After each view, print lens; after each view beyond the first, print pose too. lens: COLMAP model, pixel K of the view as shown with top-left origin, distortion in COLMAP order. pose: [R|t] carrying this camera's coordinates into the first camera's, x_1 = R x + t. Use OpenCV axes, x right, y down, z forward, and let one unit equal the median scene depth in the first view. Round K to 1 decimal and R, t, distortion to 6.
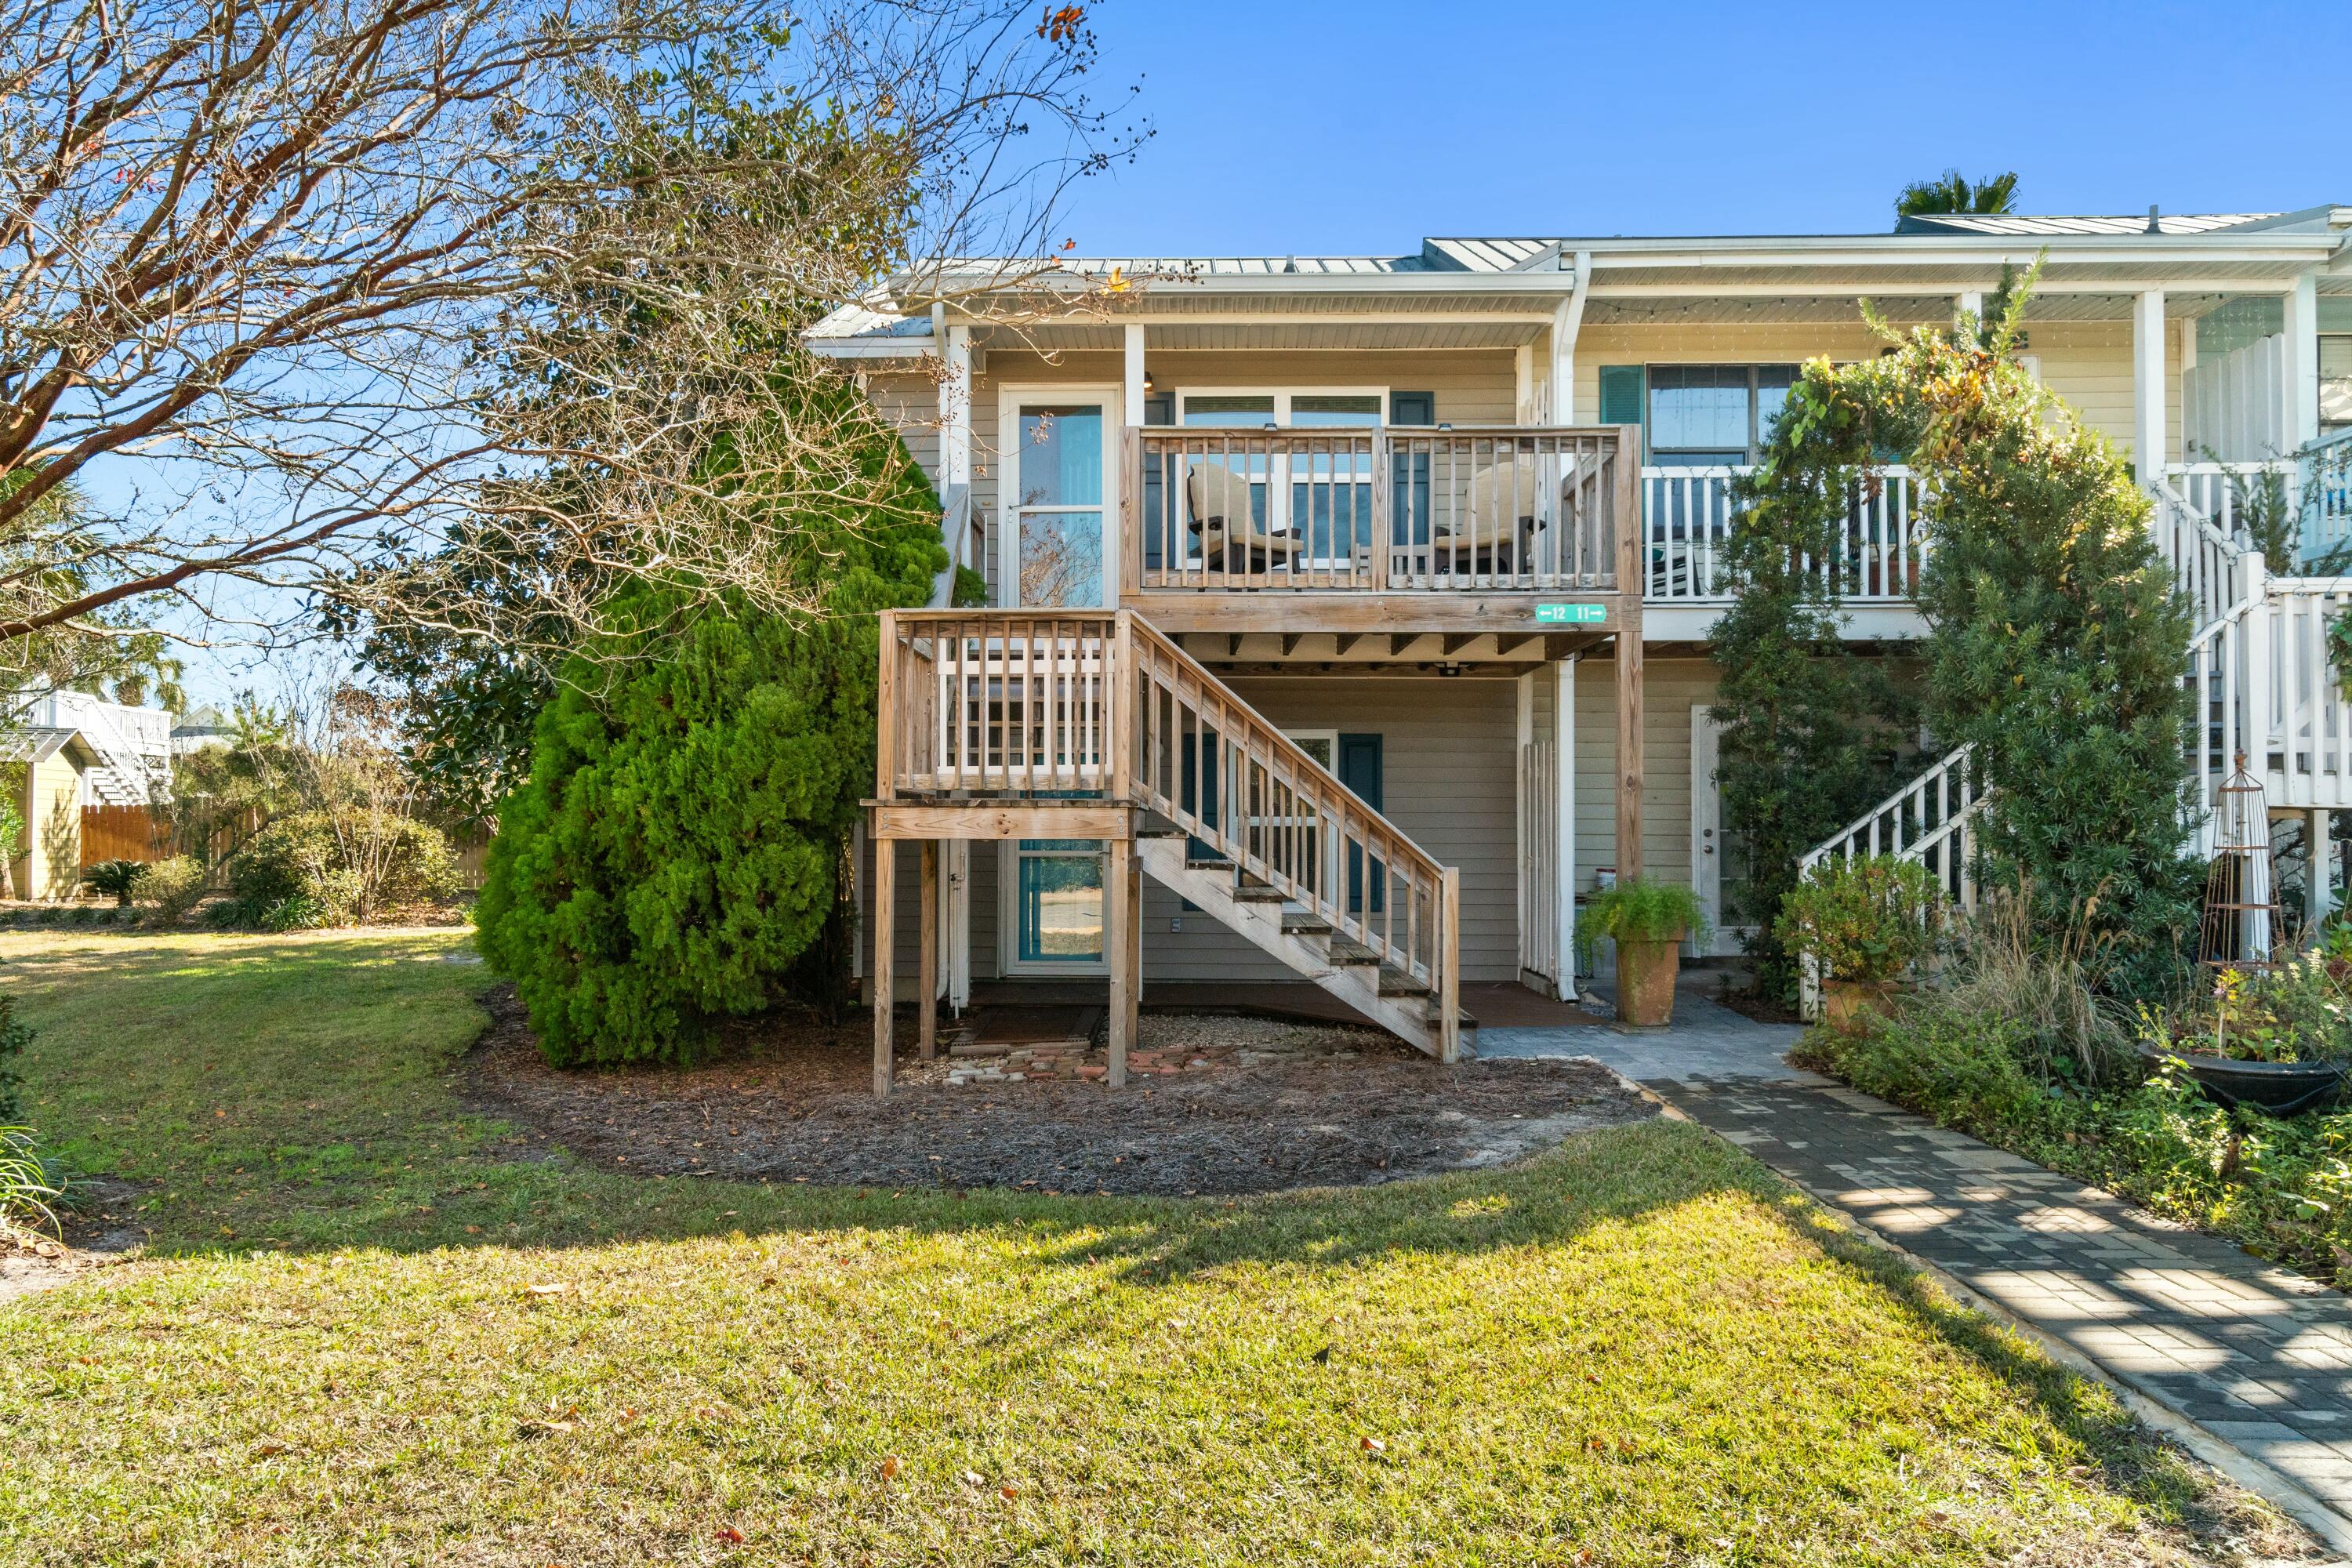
lens RADIAL K [[1497.9, 0, 1110.3], [0, 1497.9, 791.6], [0, 0, 1]] dist [-0.004736, -0.002416]
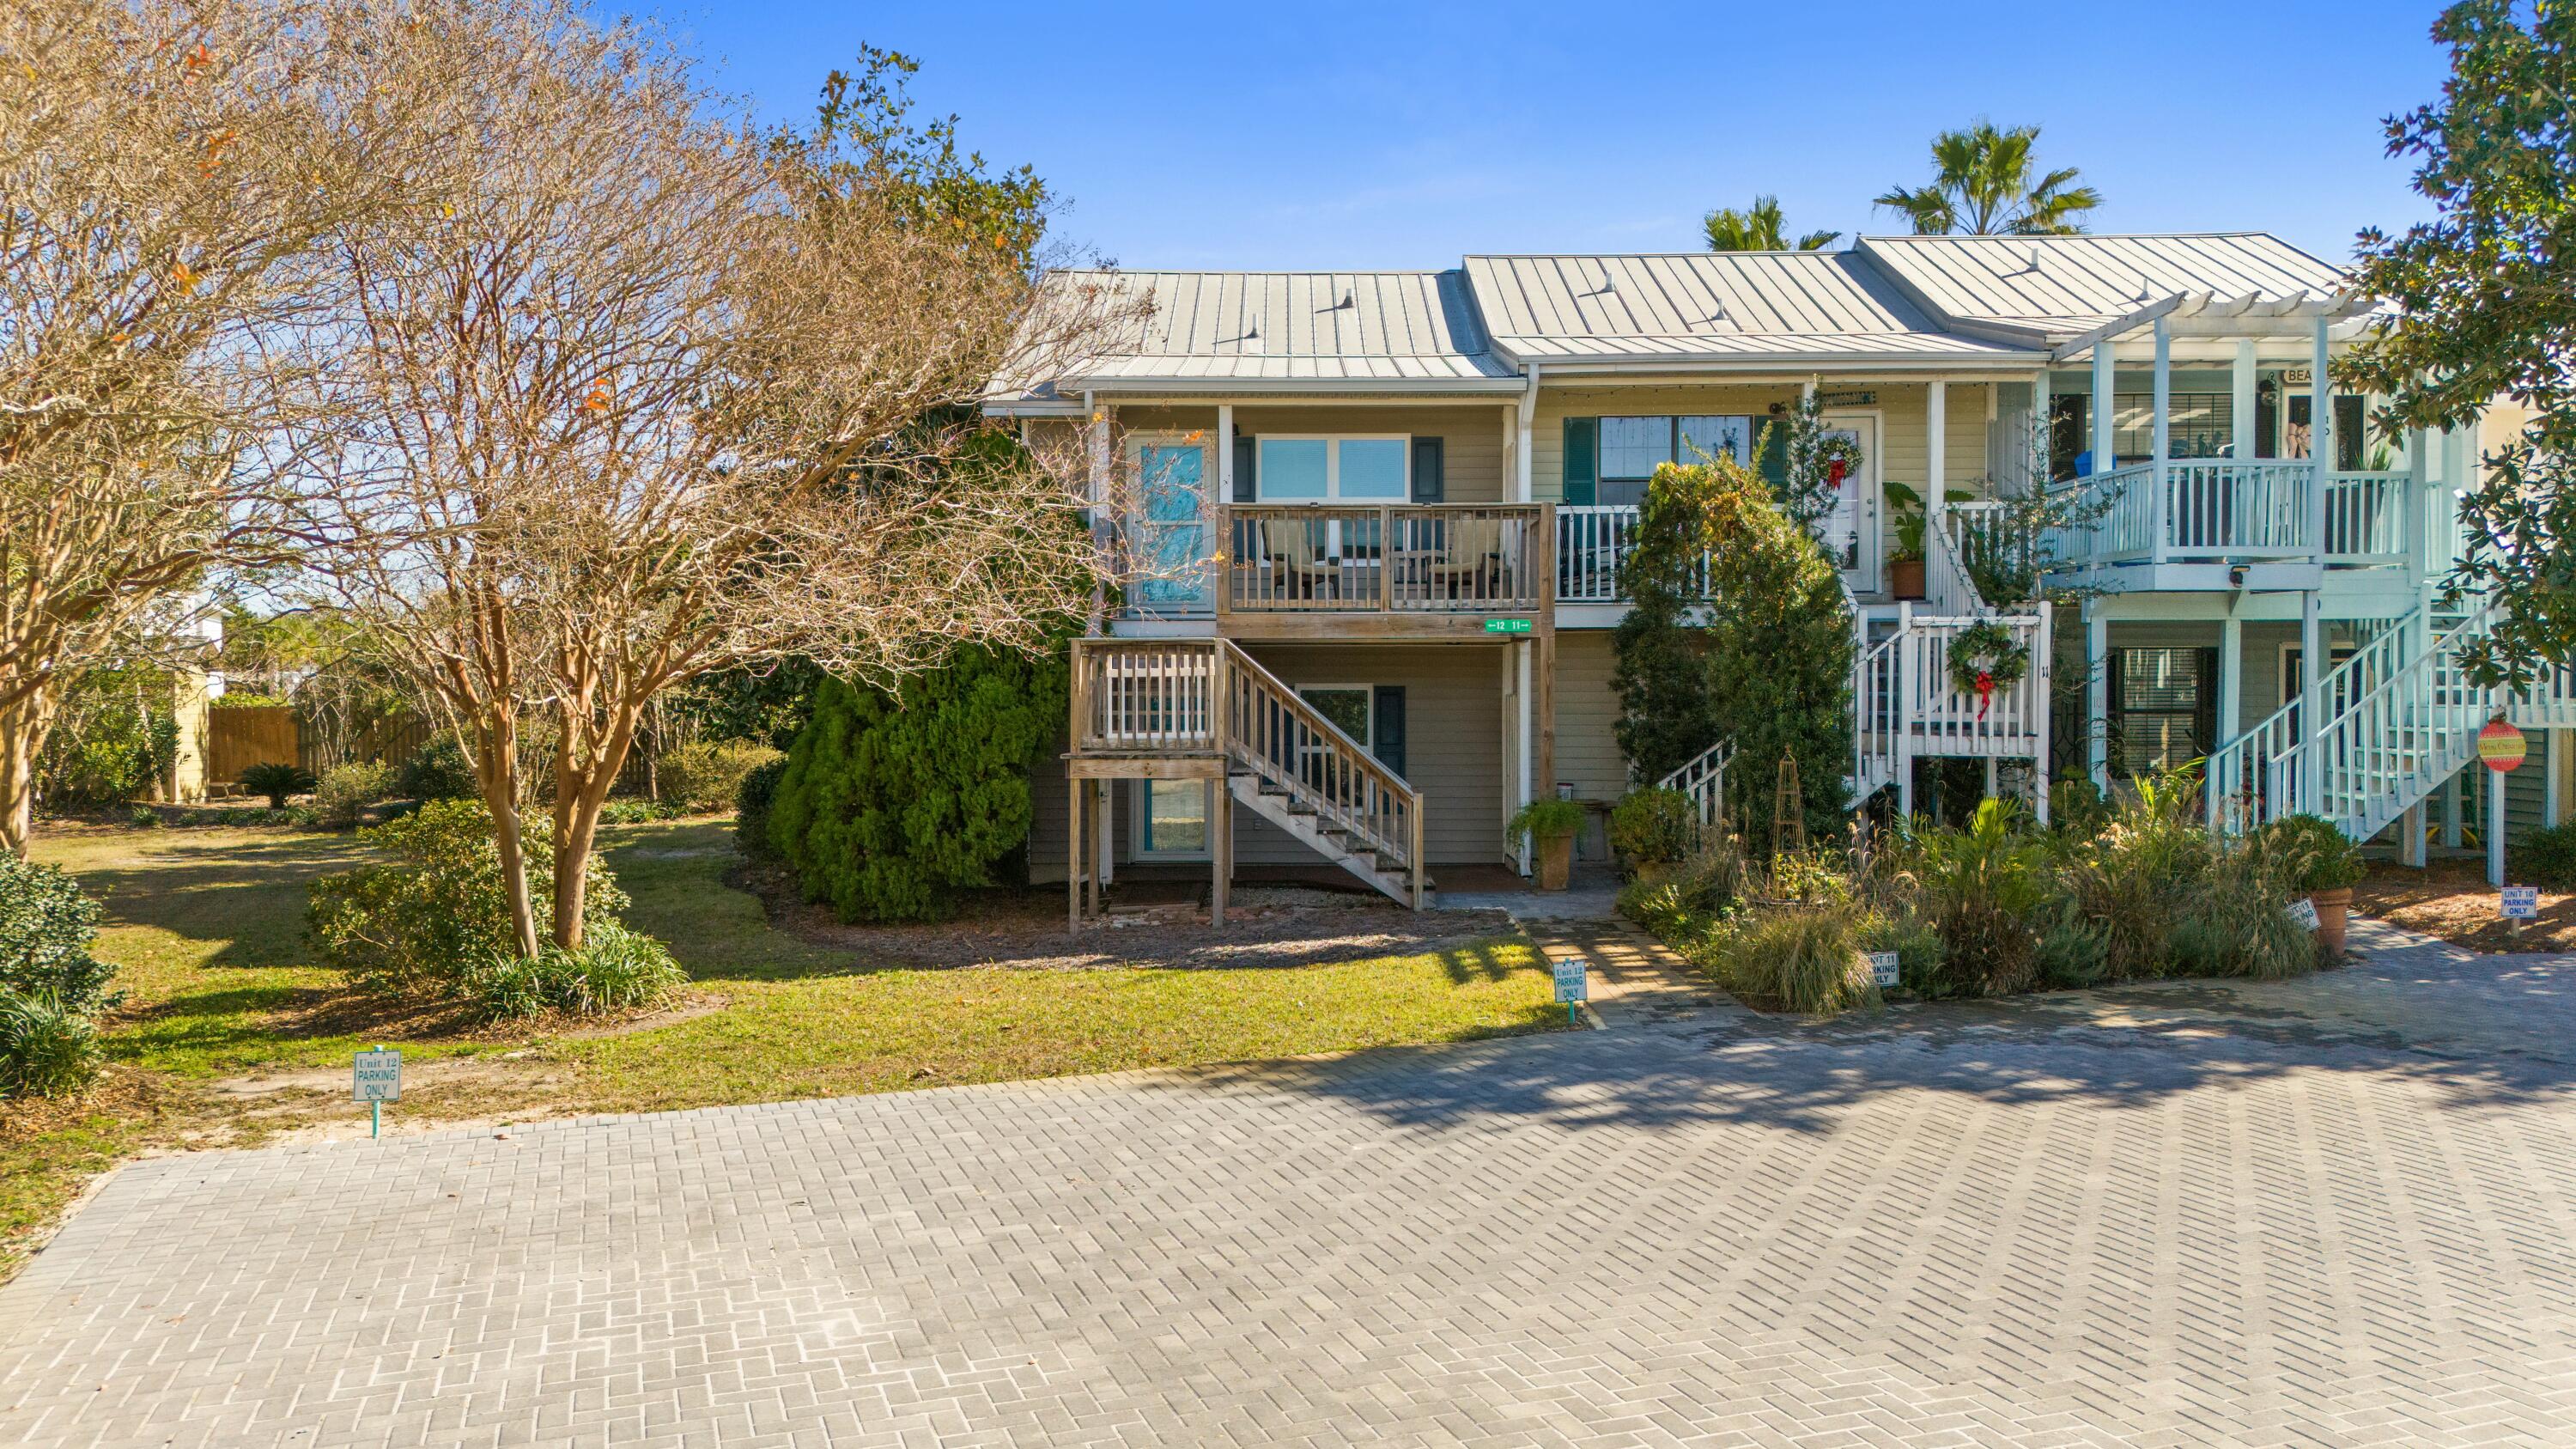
lens RADIAL K [[1806.6, 0, 1294.4], [0, 1806.6, 715.5], [0, 0, 1]] dist [0.166469, -0.353764]
pose [[0.998492, -0.004457, 0.054718, -0.018404], [0.002165, 0.999120, 0.041880, -0.116763], [-0.054857, -0.041698, 0.997623, -0.960672]]
